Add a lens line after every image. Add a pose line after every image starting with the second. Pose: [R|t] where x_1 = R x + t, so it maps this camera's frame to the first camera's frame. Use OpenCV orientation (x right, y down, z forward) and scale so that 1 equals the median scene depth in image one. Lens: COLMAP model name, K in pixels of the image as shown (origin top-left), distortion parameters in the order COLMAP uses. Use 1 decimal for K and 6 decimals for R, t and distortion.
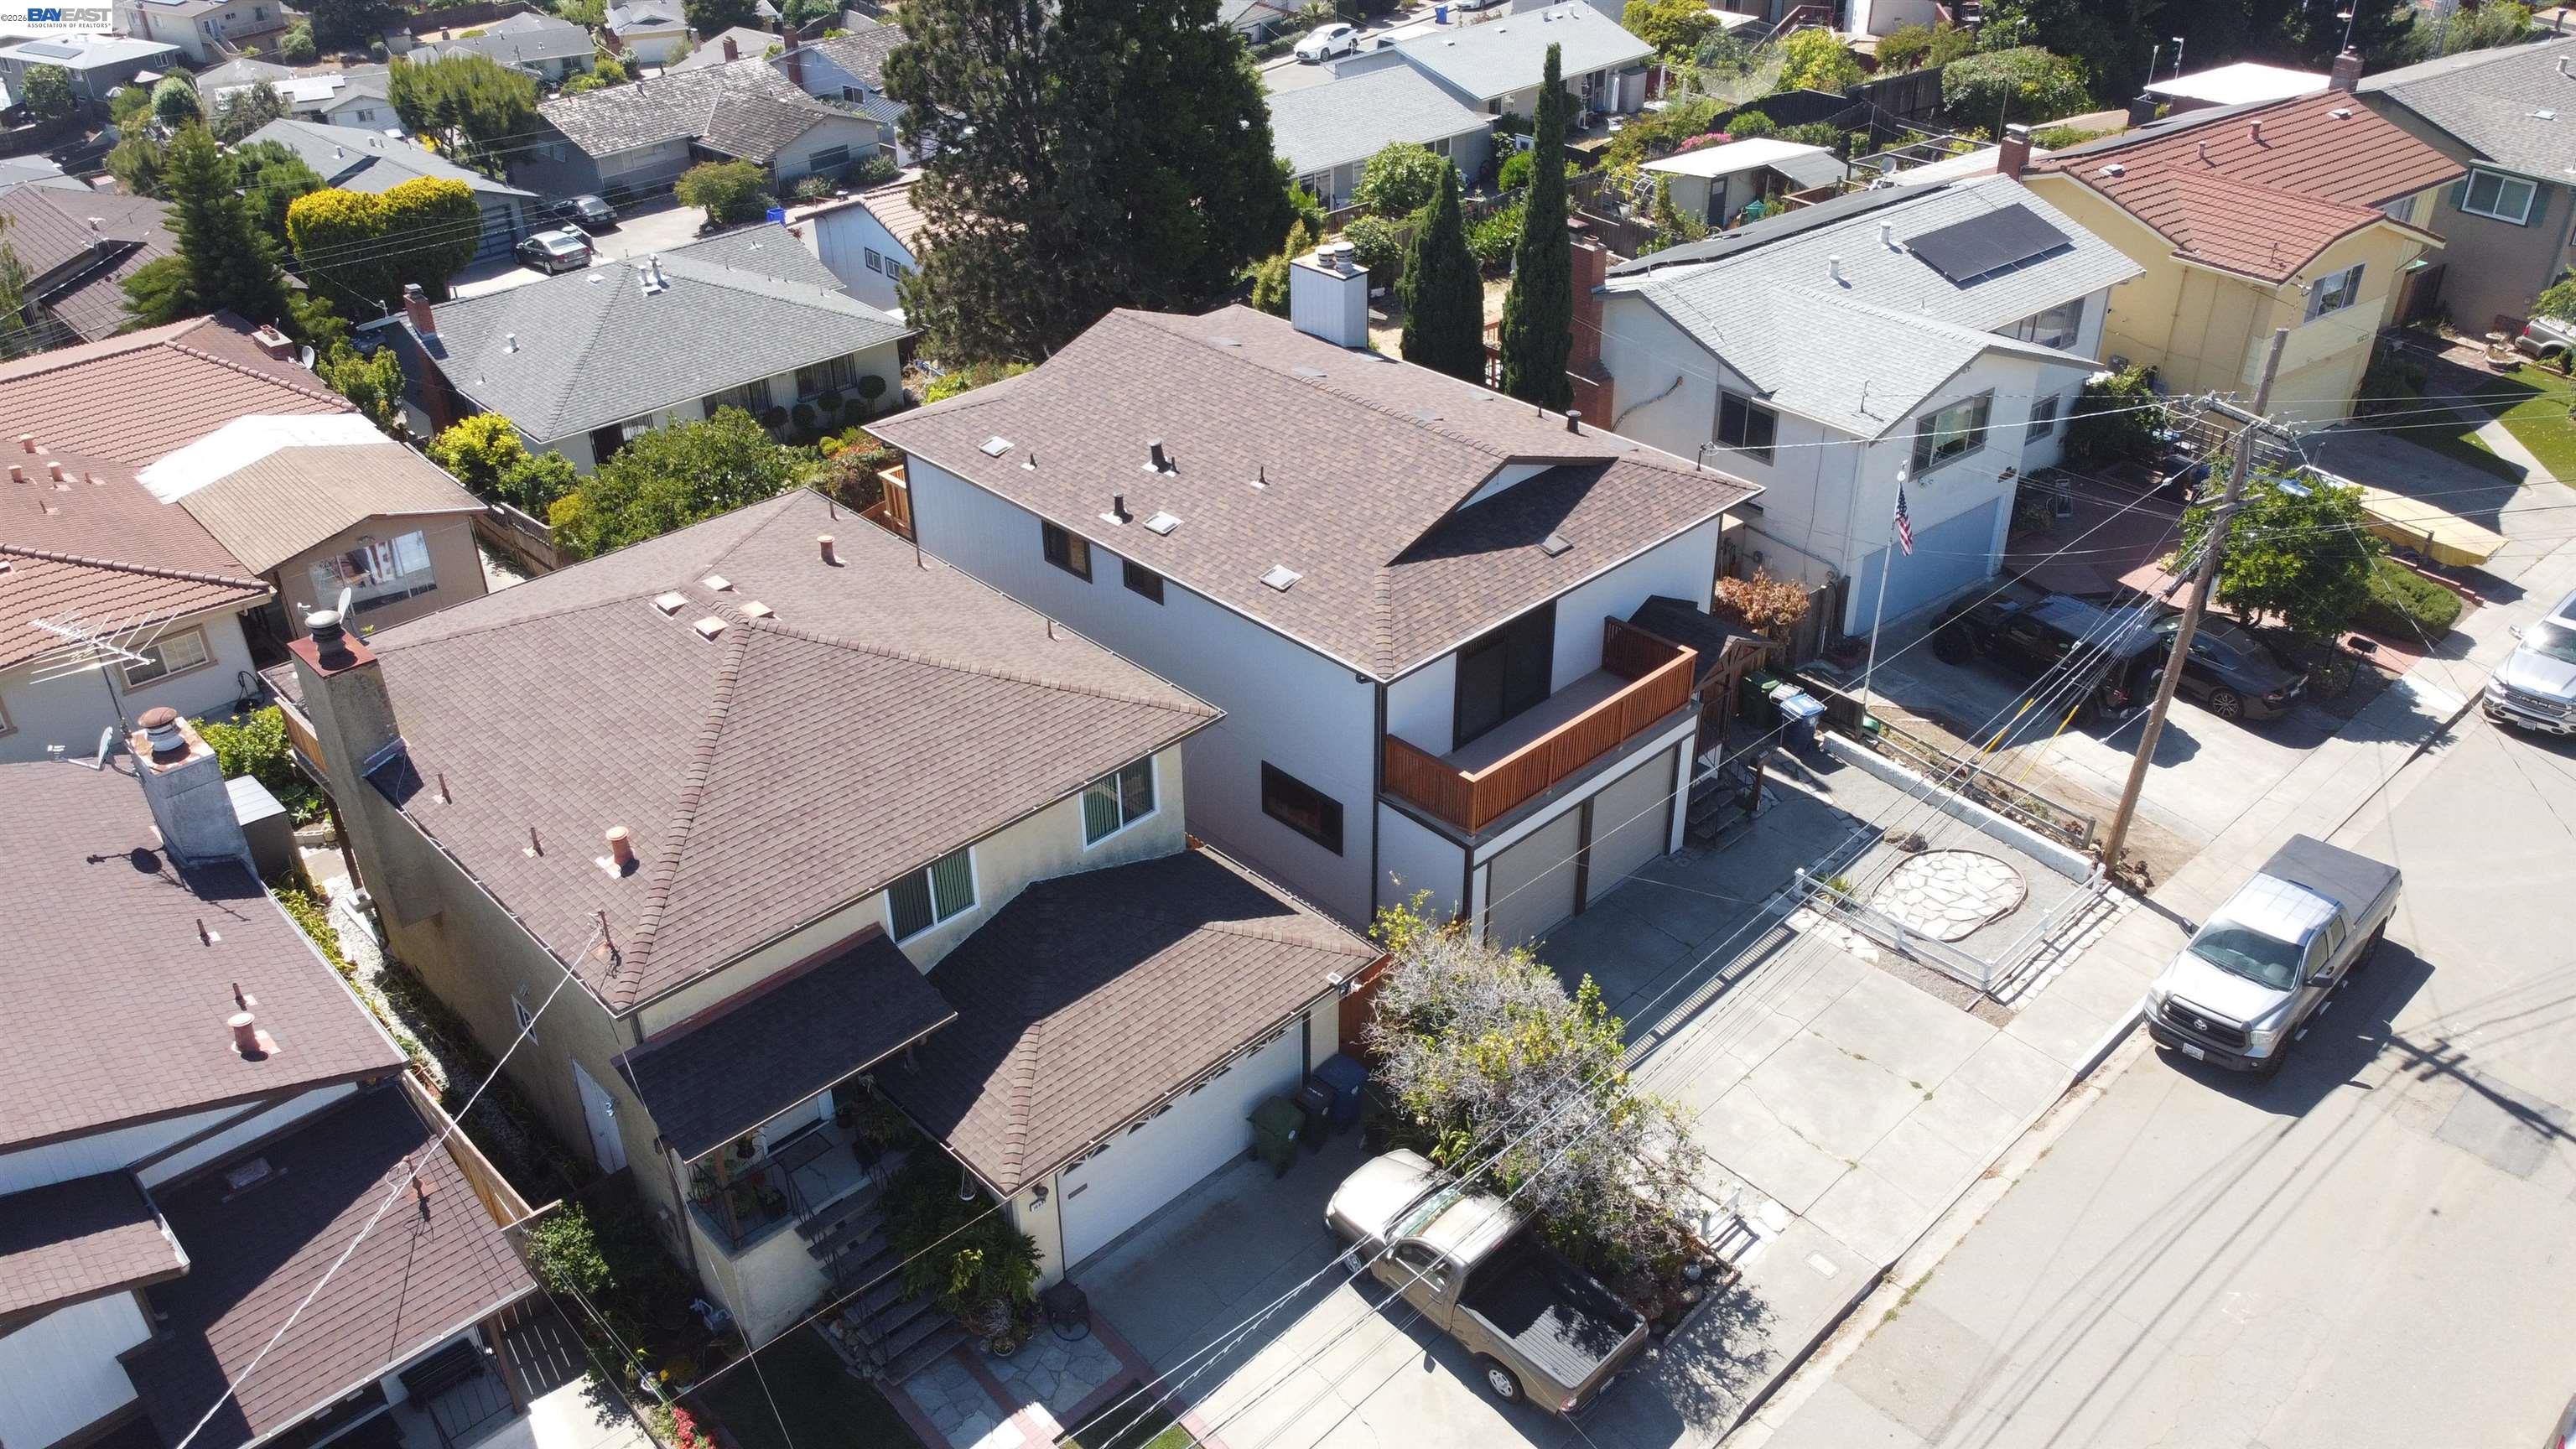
lens RADIAL K [[1948.4, 0, 1288.2], [0, 1948.4, 709.6], [0, 0, 1]] dist [0.007479, -0.007792]
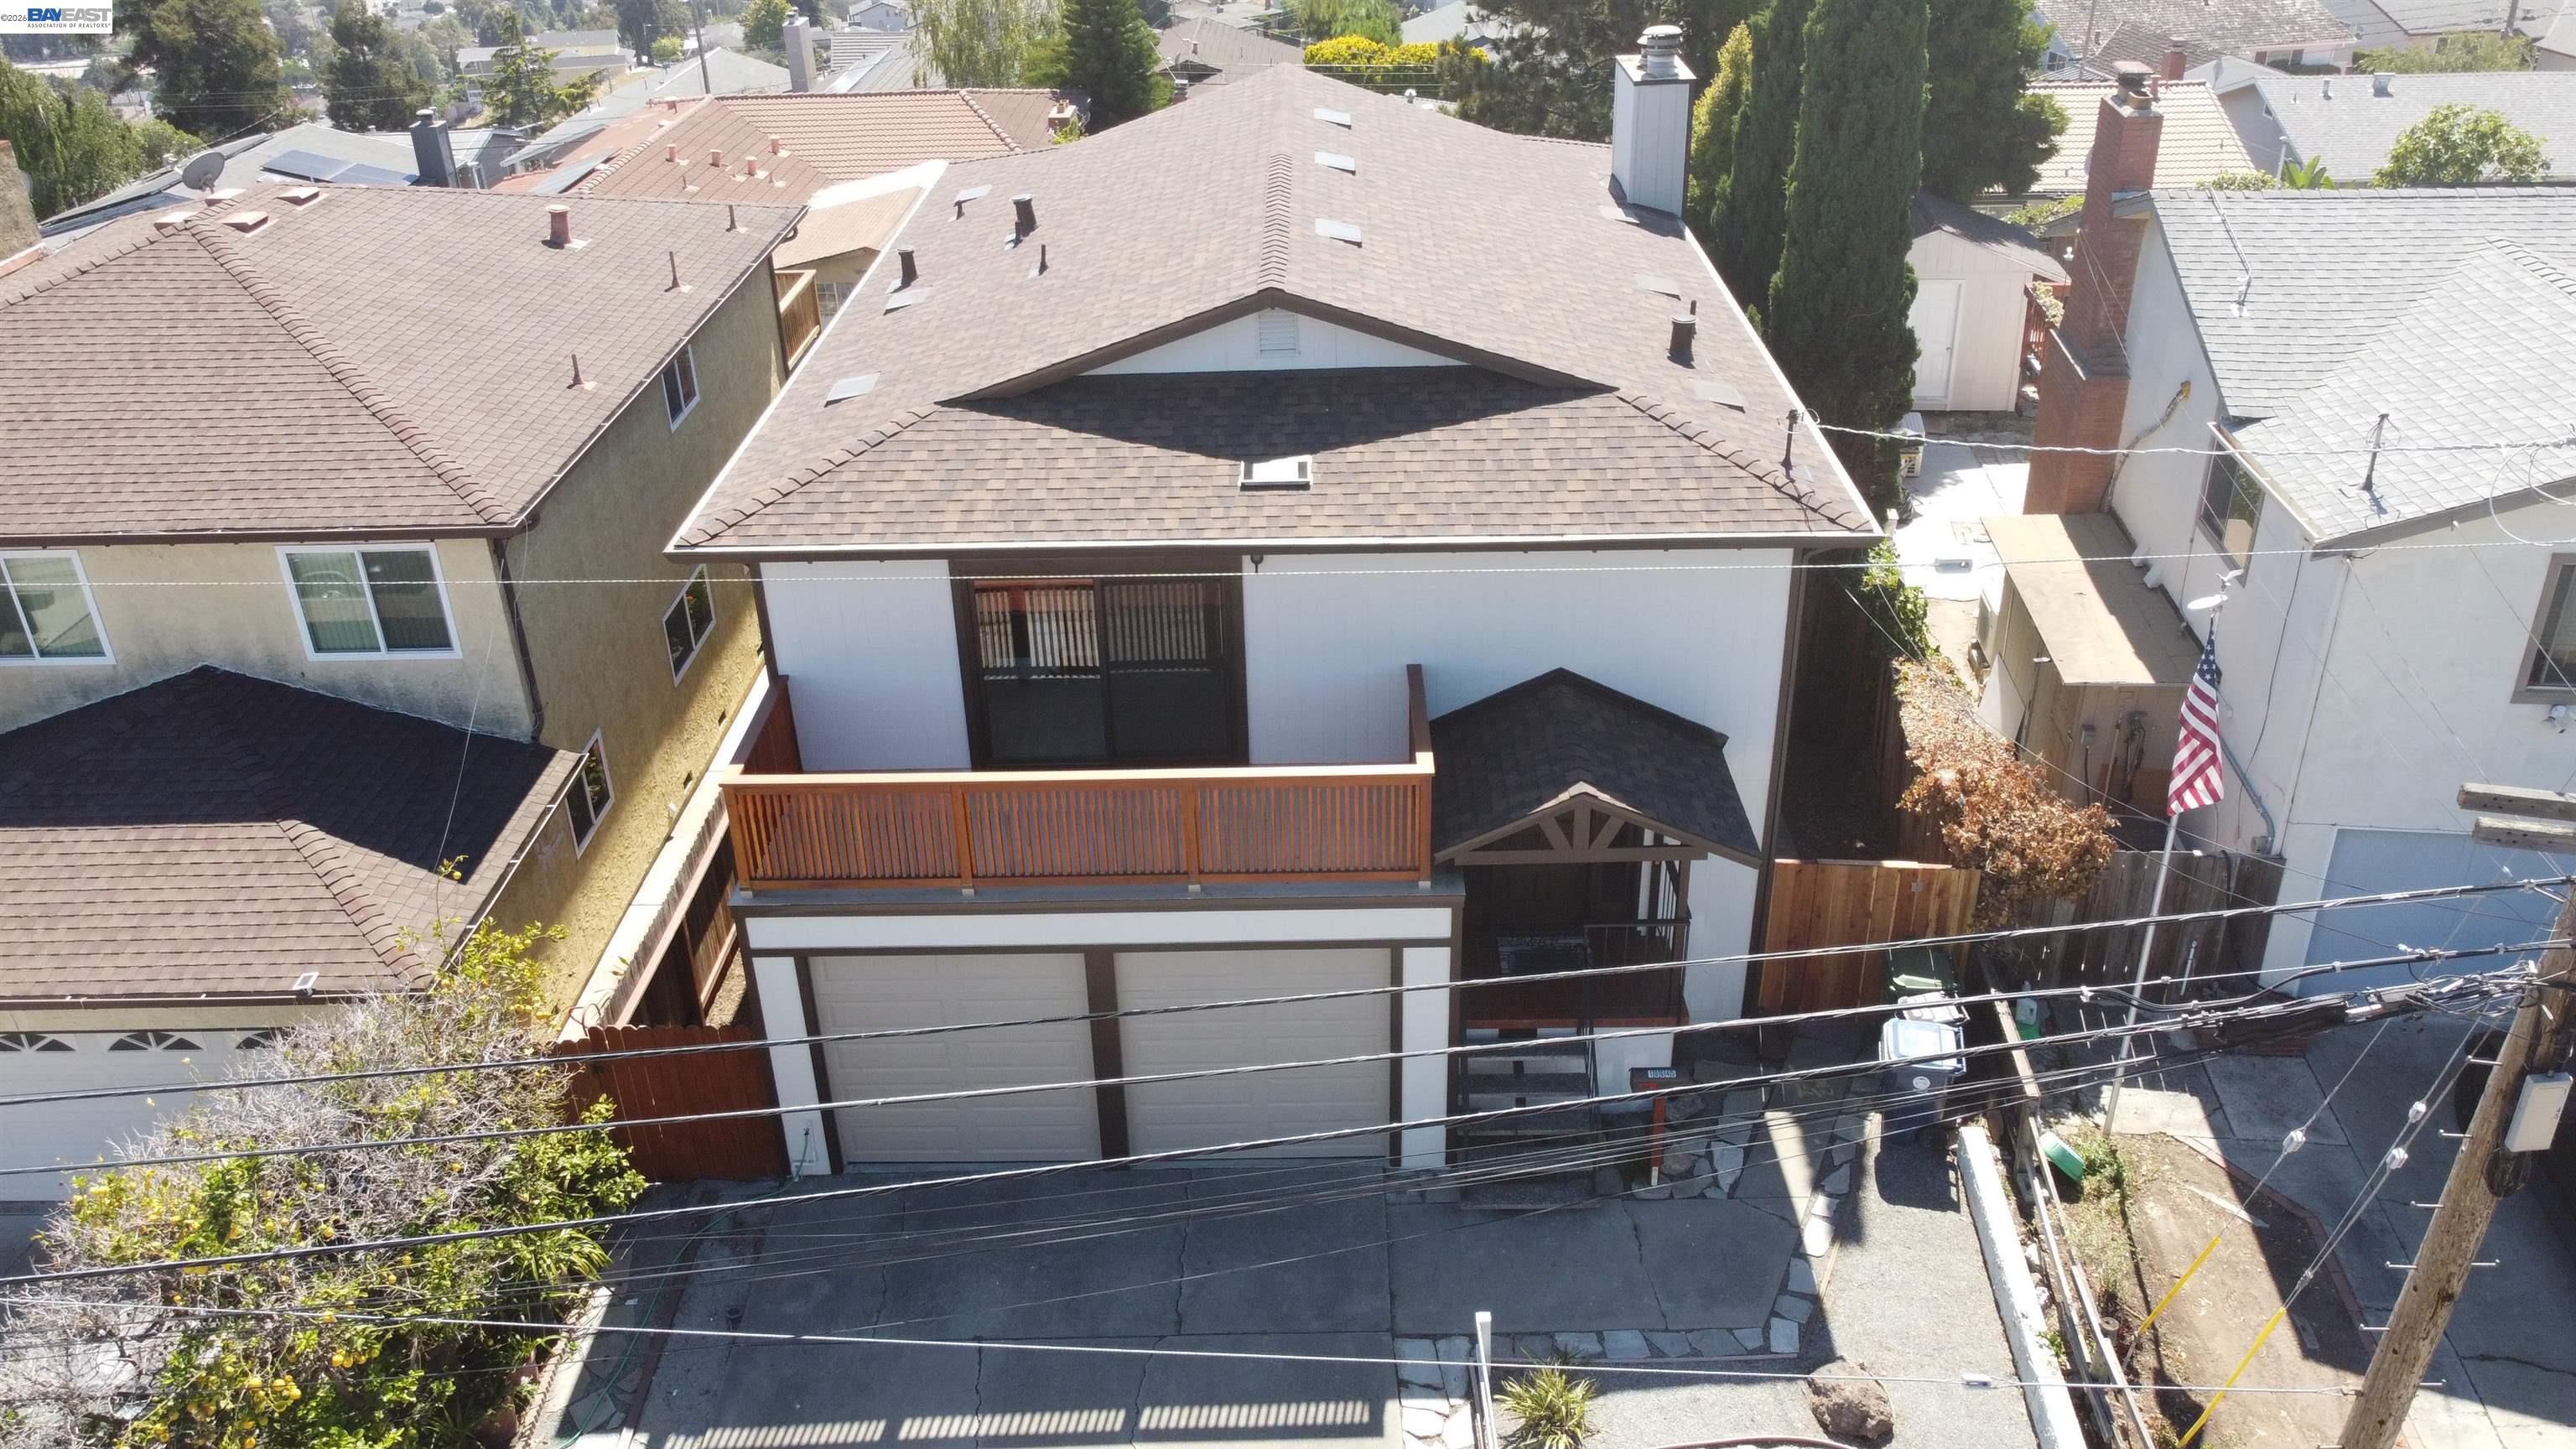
lens RADIAL K [[1948.4, 0, 1285.6], [0, 1948.4, 705.8], [0, 0, 1]] dist [0.007479, -0.007792]
pose [[0.711651, 0.328485, -0.621007, 0.475911], [-0.347575, 0.932816, 0.095110, -0.077660], [0.610528, 0.148162, 0.778013, 0.617341]]
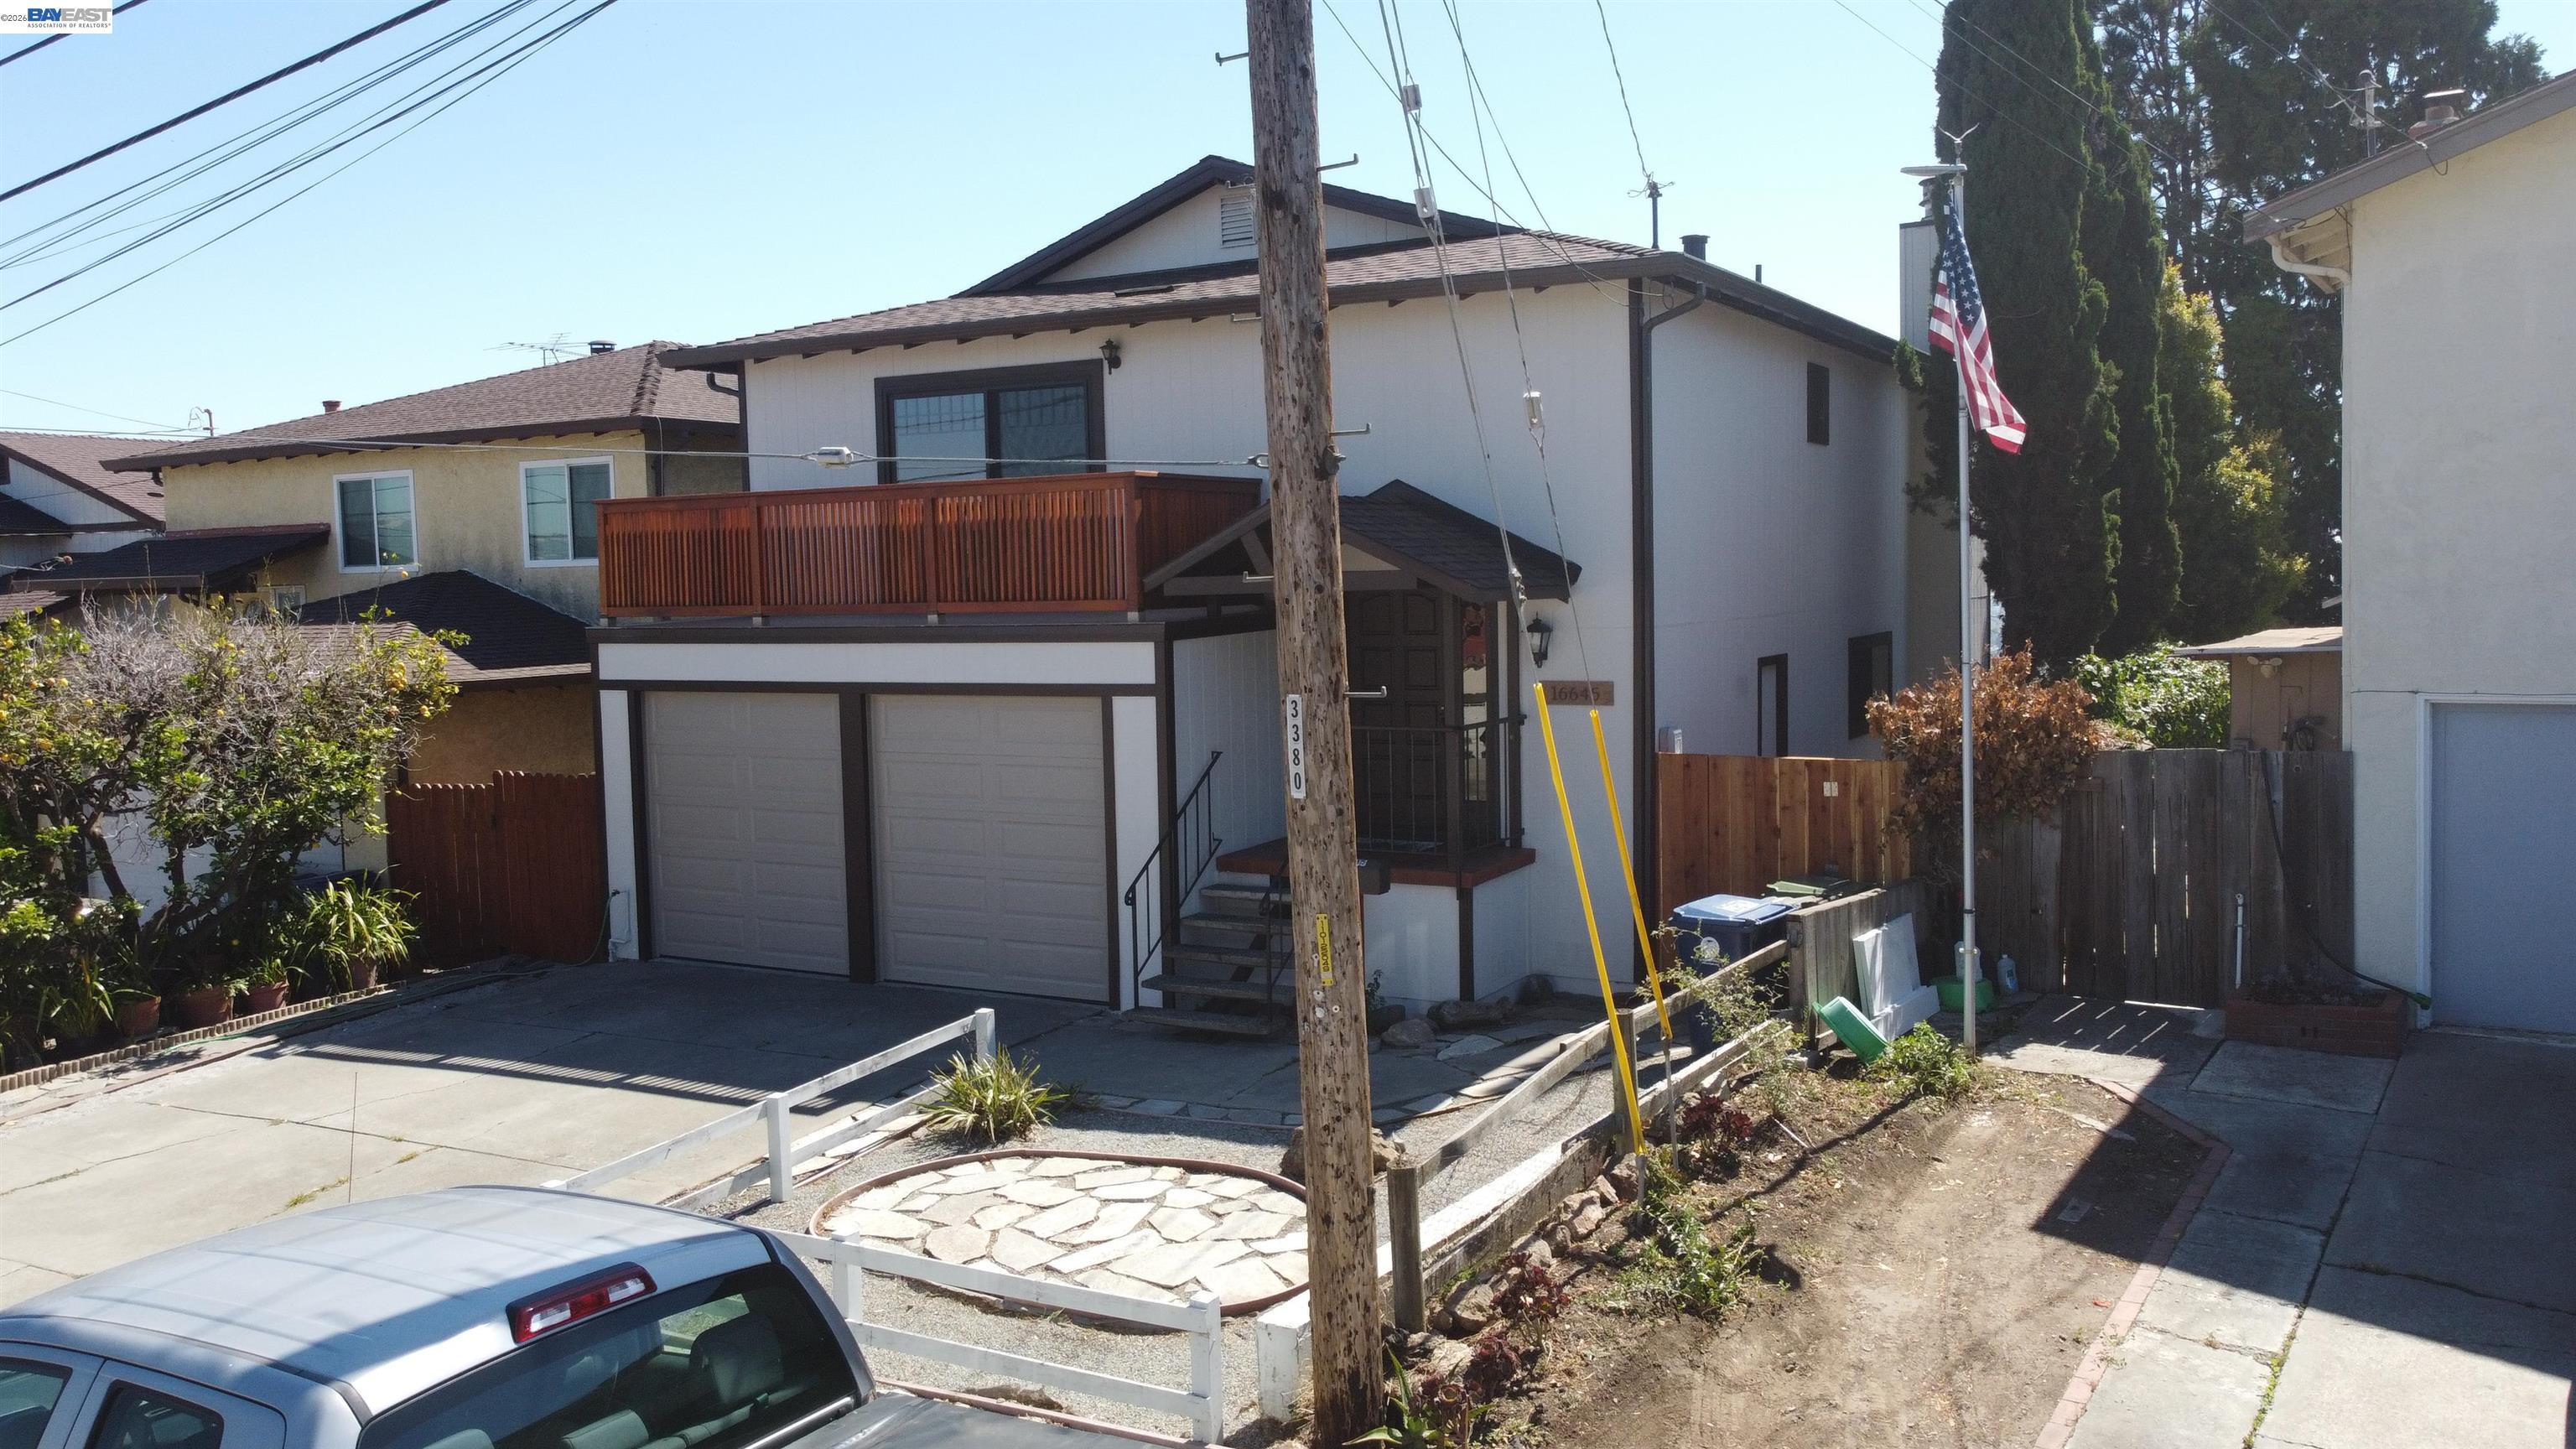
lens RADIAL K [[1948.4, 0, 1292.1], [0, 1948.4, 710.4], [0, 0, 1]] dist [0.007479, -0.007792]
pose [[0.288300, 0.070293, -0.954957, 0.645438], [-0.477277, 0.875134, -0.079672, 0.035408], [0.830114, 0.478748, 0.285850, 0.940351]]
